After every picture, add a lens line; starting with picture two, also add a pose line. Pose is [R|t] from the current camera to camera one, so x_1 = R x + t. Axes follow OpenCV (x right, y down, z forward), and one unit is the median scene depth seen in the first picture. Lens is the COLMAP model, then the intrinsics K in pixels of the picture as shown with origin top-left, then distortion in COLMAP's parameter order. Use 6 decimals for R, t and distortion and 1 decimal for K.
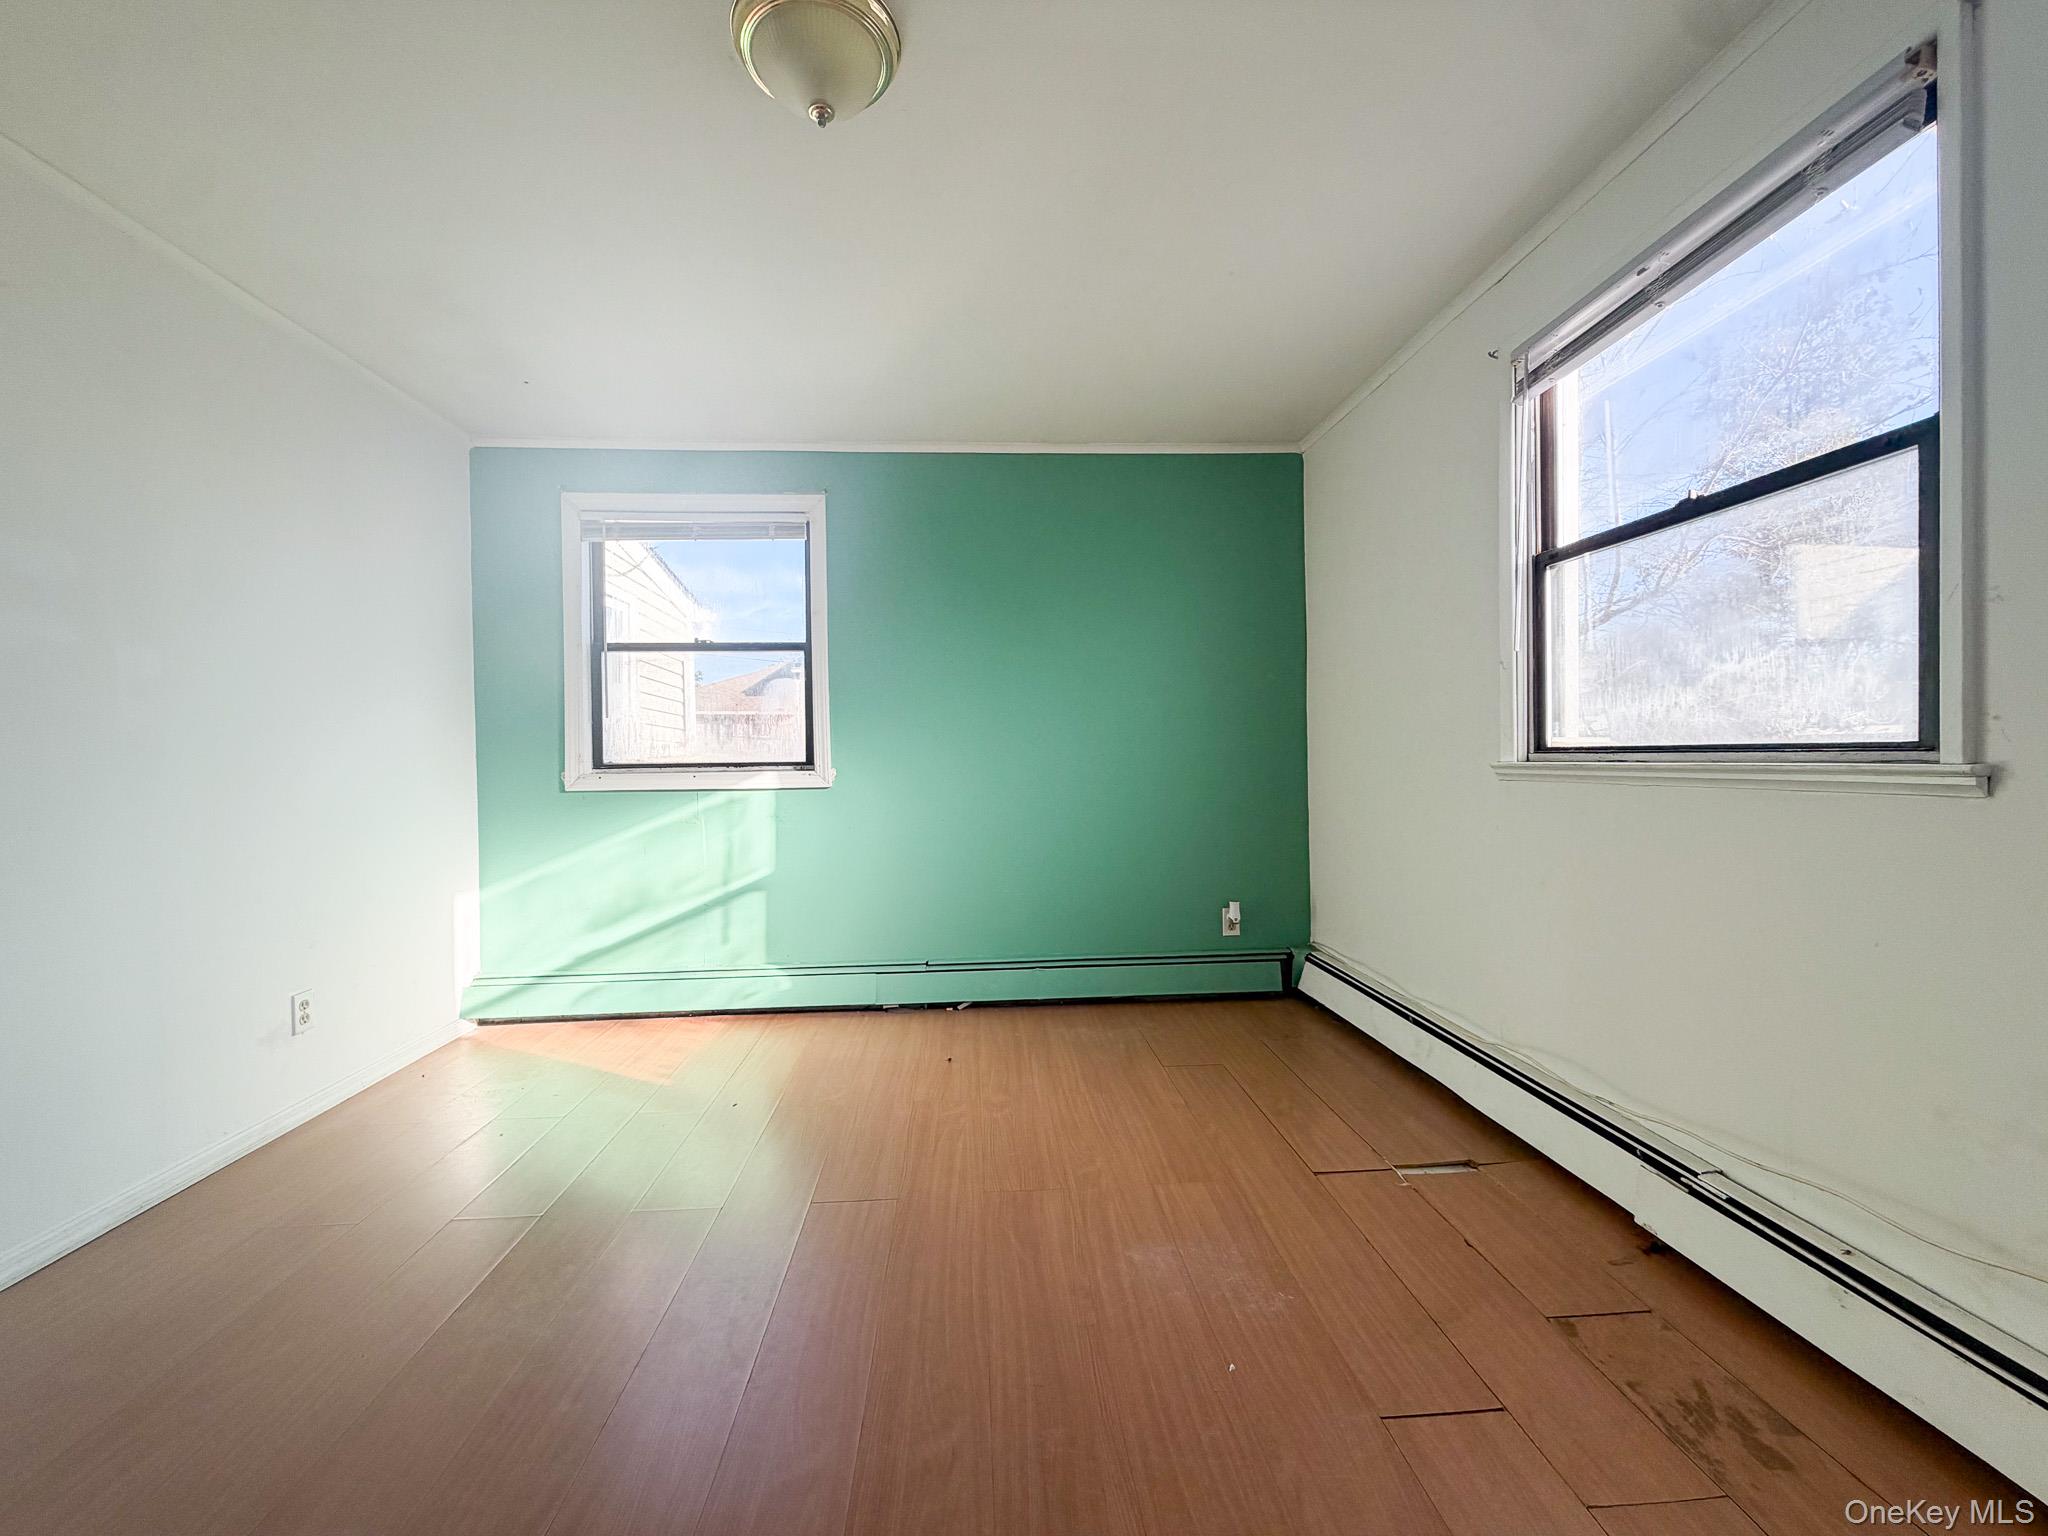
lens RADIAL K [[817.4, 0, 1014.1], [0, 817.4, 767.6], [0, 0, 1]] dist [0.001453, -0.000071]
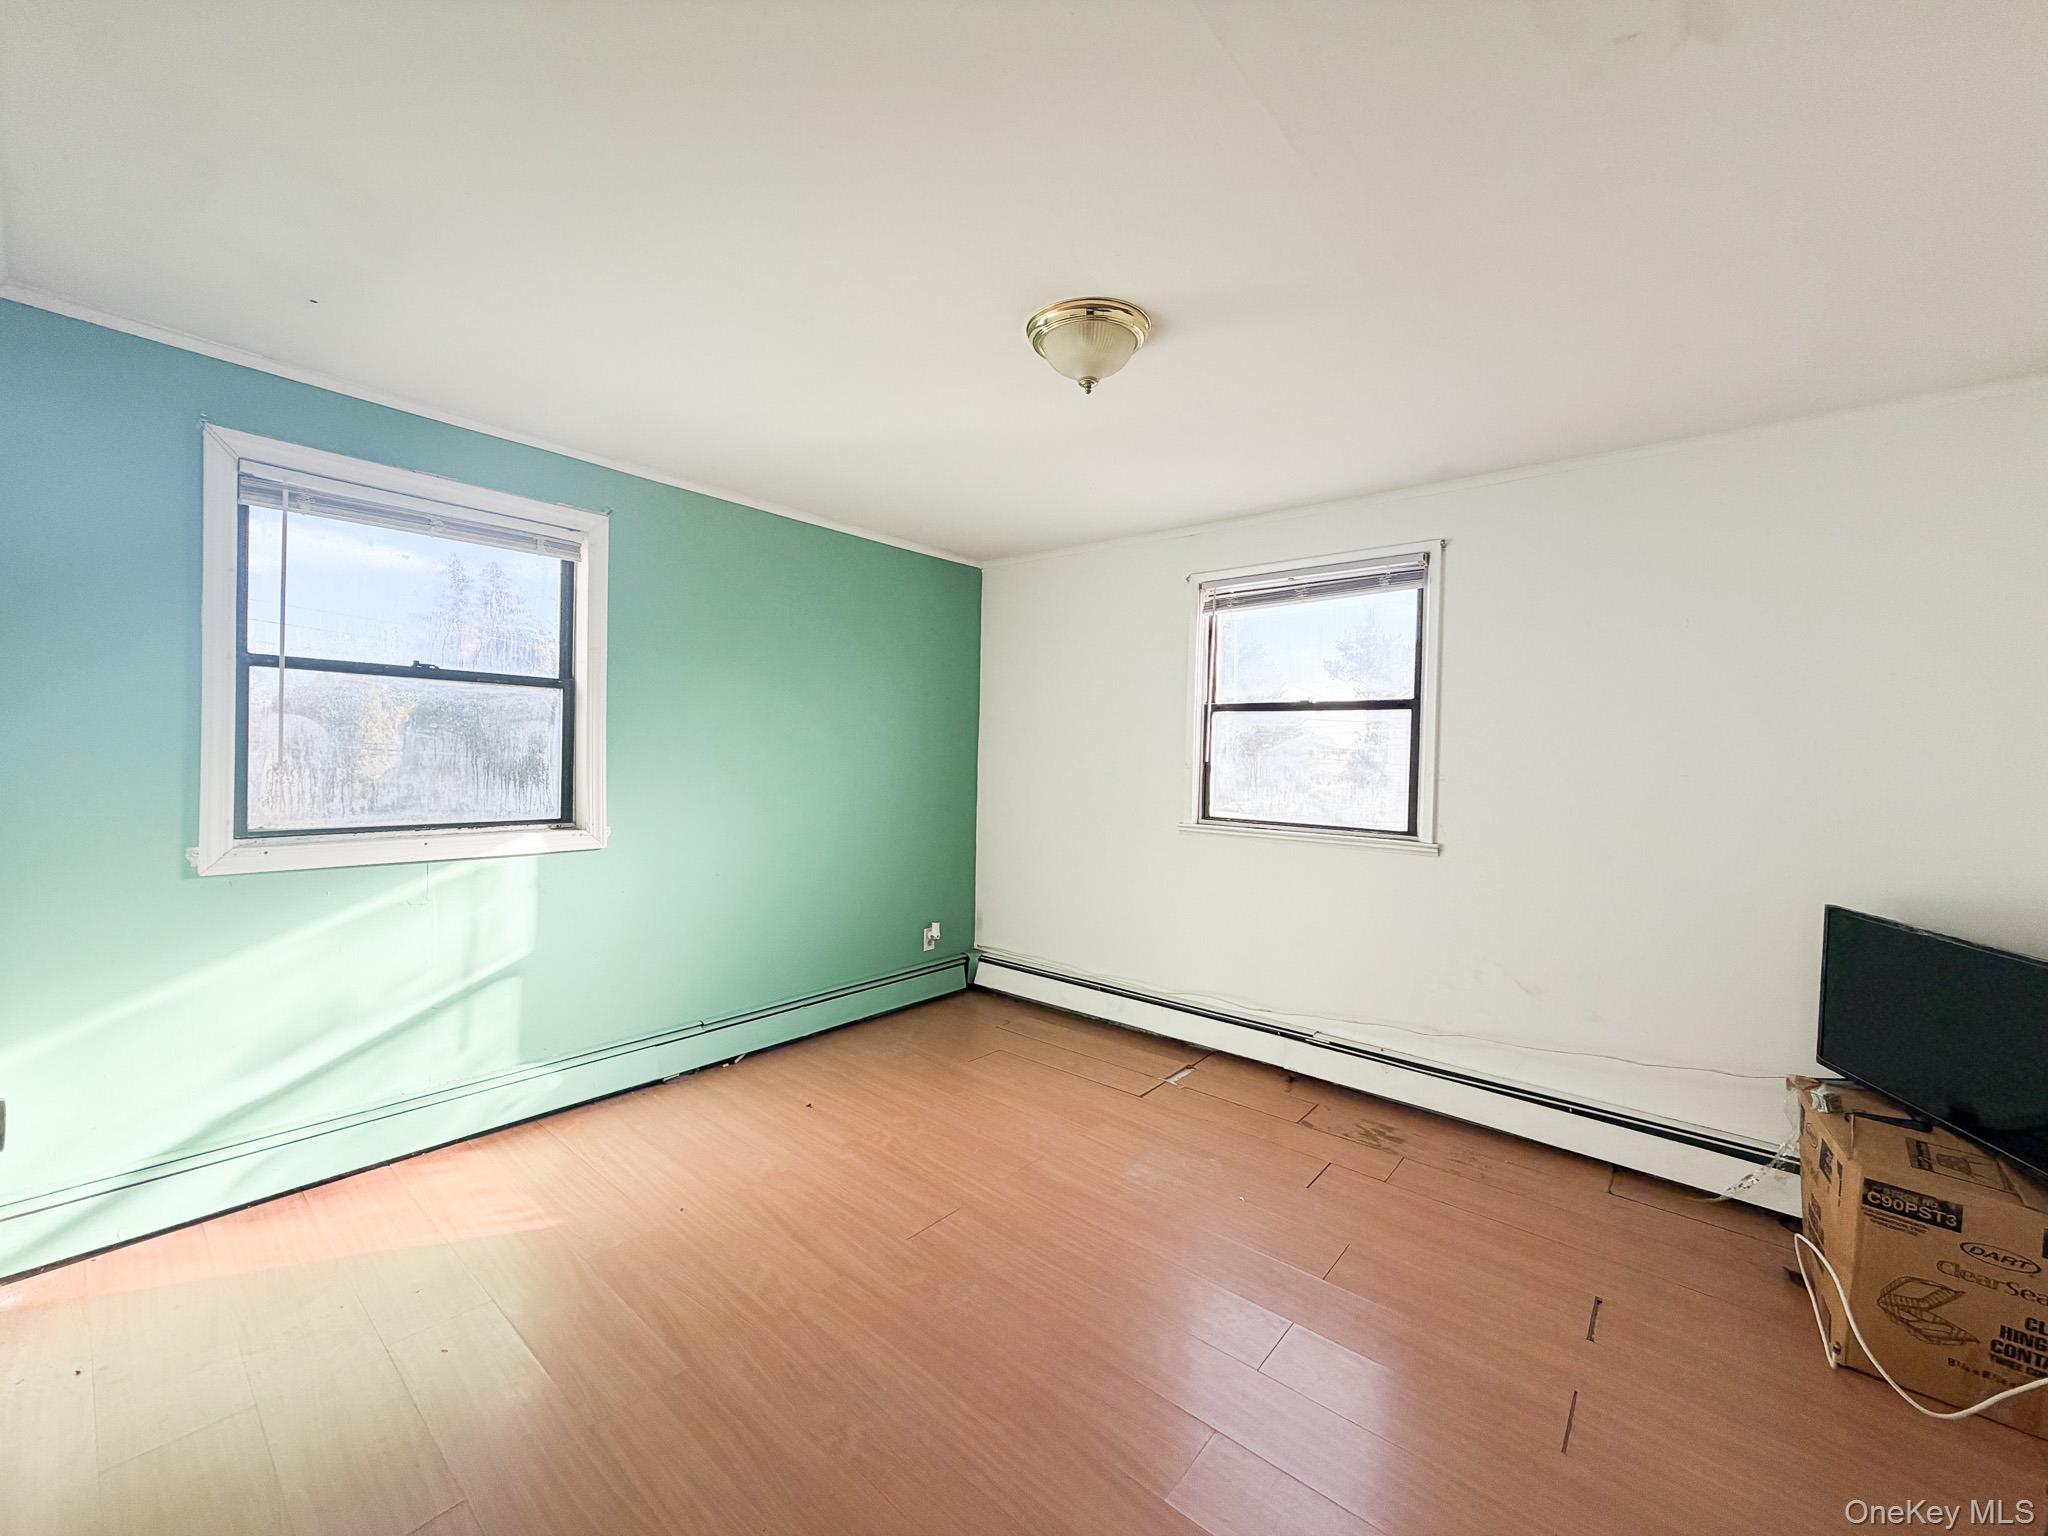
lens RADIAL K [[817.4, 0, 1014.1], [0, 817.4, 767.6], [0, 0, 1]] dist [0.001453, -0.000071]
pose [[0.690592, 0.019016, 0.722995, -0.564924], [-0.024293, 0.999700, -0.003089, -0.071407], [-0.722837, -0.015431, 0.690846, 0.066735]]
